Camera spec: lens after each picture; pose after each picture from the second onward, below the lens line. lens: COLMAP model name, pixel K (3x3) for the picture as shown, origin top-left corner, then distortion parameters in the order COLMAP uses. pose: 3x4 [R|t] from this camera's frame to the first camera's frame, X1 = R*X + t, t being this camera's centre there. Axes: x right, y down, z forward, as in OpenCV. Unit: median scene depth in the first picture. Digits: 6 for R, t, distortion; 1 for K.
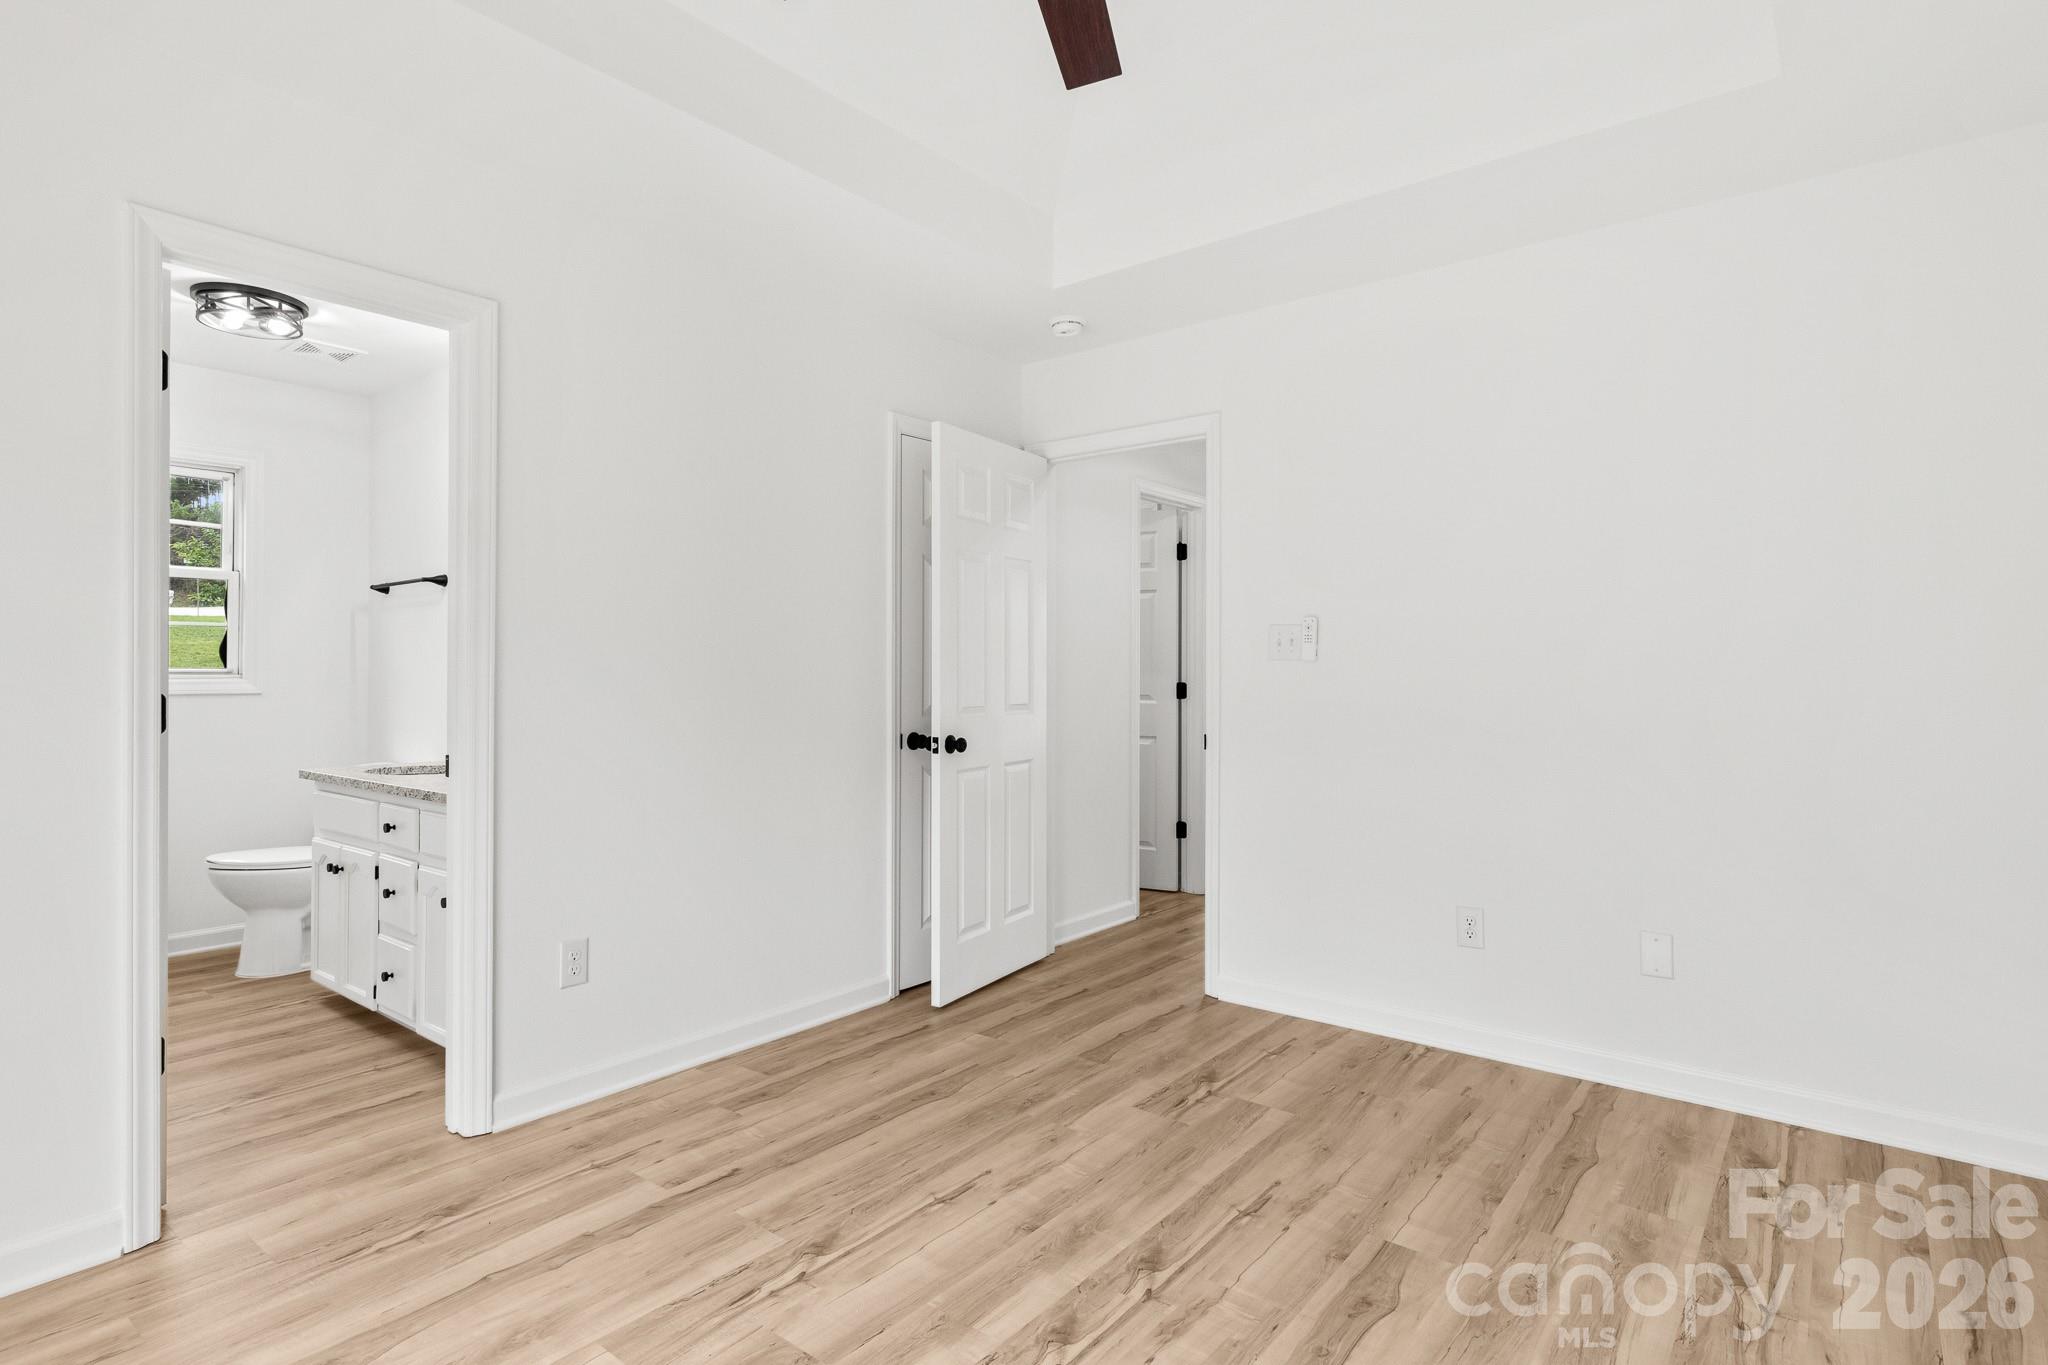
lens RADIAL K [[1042.5, 0, 1024.8], [0, 1042.5, 675.9], [0, 0, 1]] dist [-0.002487, 0.000321]
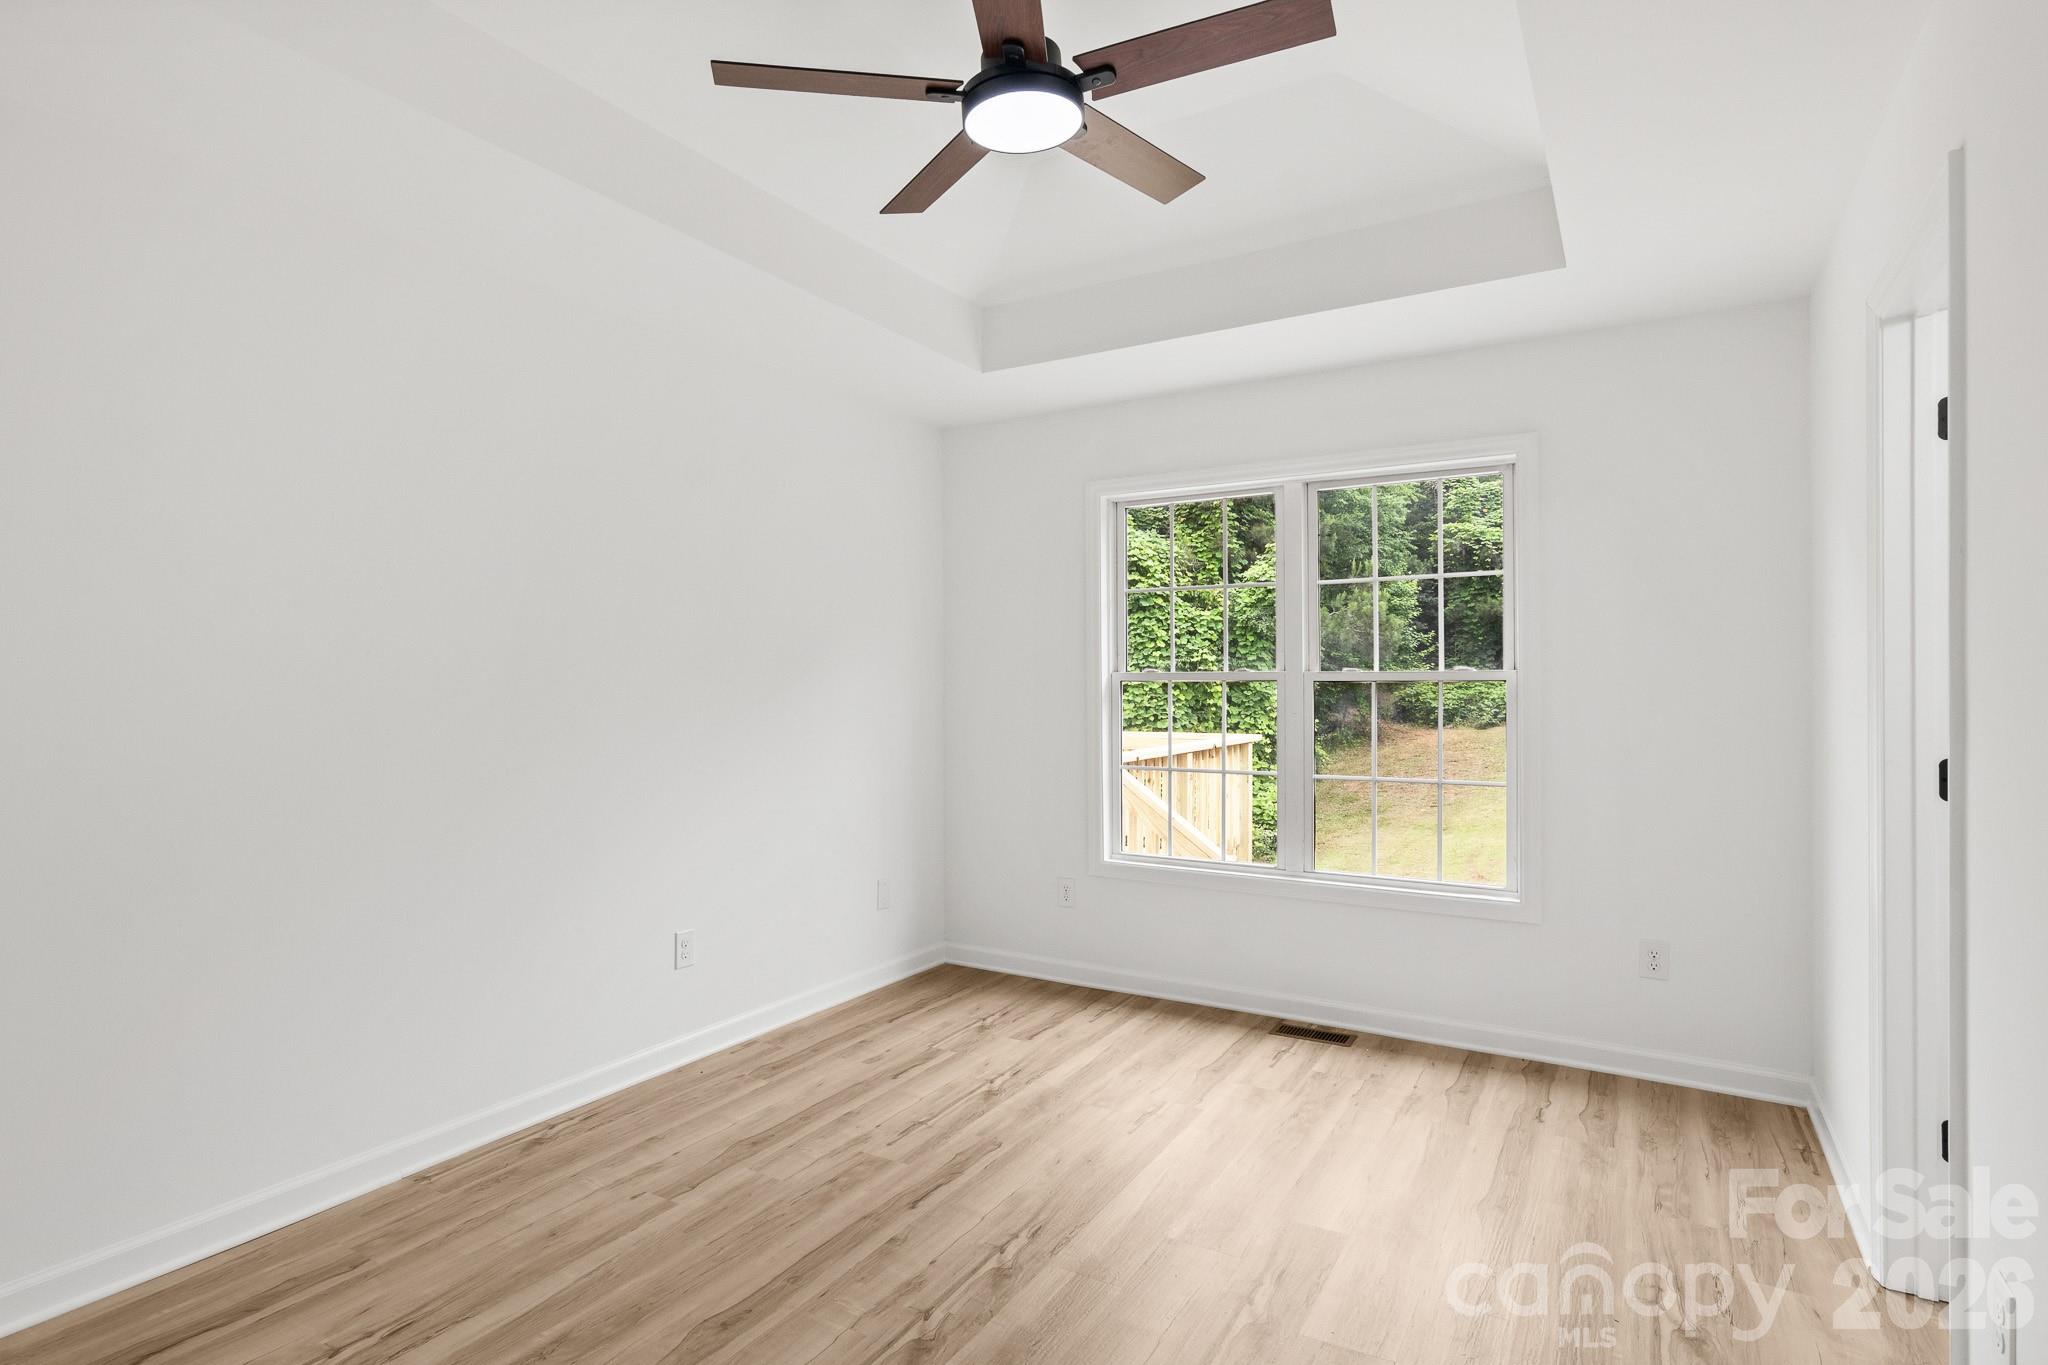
lens RADIAL K [[1060.6, 0, 1014.7], [0, 1060.6, 669.5], [0, 0, 1]] dist [-0.002231, 0.000759]
pose [[-0.991863, -0.003777, -0.127254, 0.148469], [-0.001784, 0.999874, -0.015776, -0.048994], [0.127297, -0.015420, -0.991745, 1.831845]]
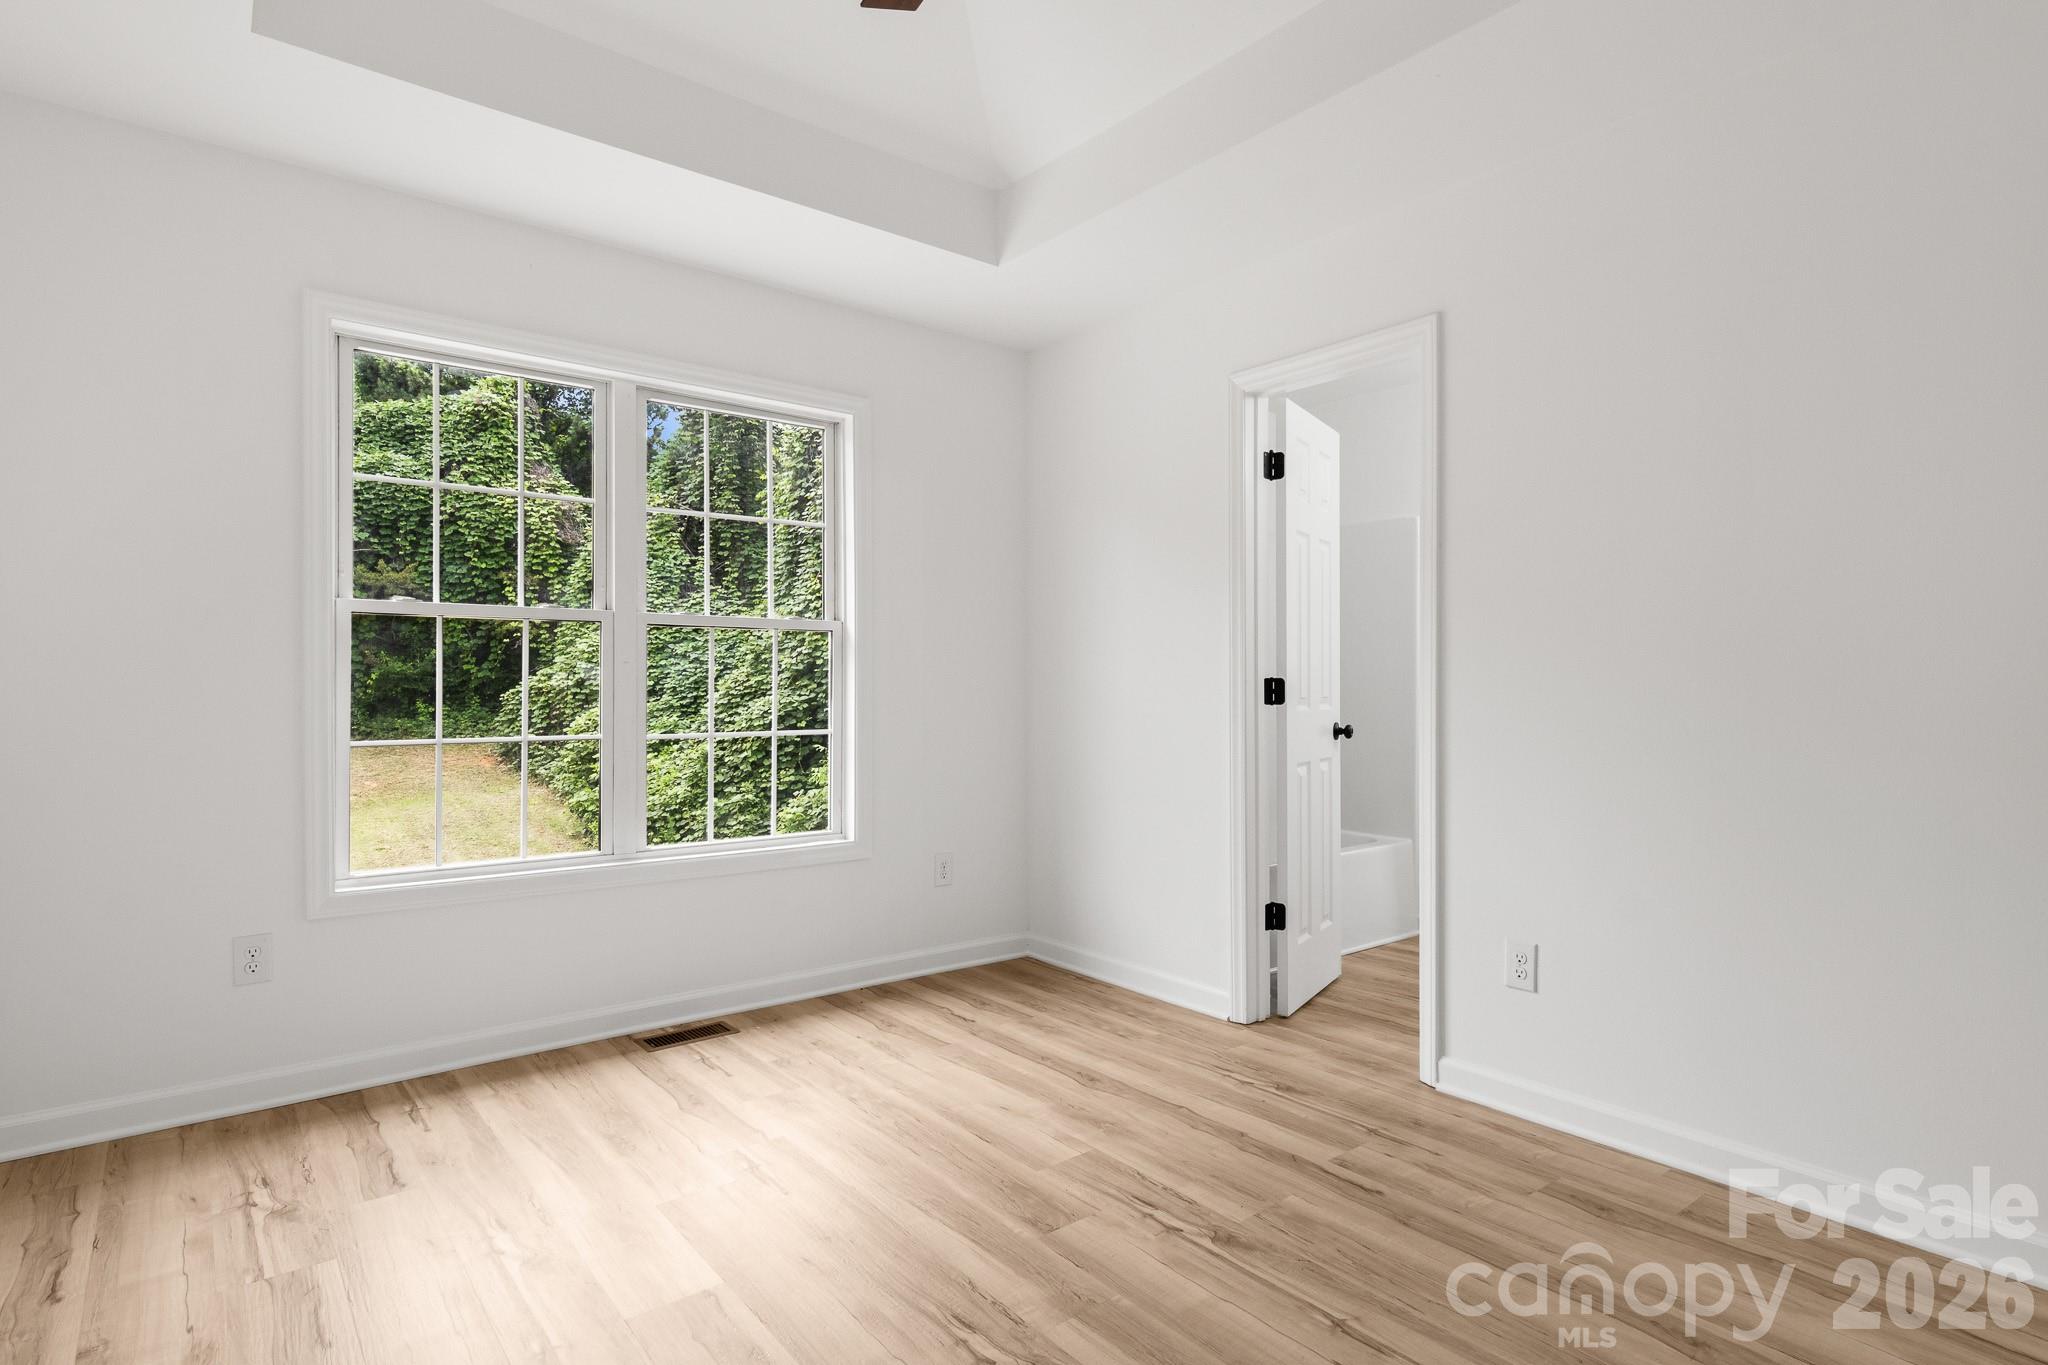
lens RADIAL K [[1054.9, 0, 1009.5], [0, 1054.9, 675.0], [0, 0, 1]] dist [-0.003006, 0.001214]
pose [[-0.229920, -0.010778, -0.973150, 0.763334], [-0.002590, 0.999942, -0.010463, 0.028398], [0.973206, 0.000115, -0.229934, 0.961440]]
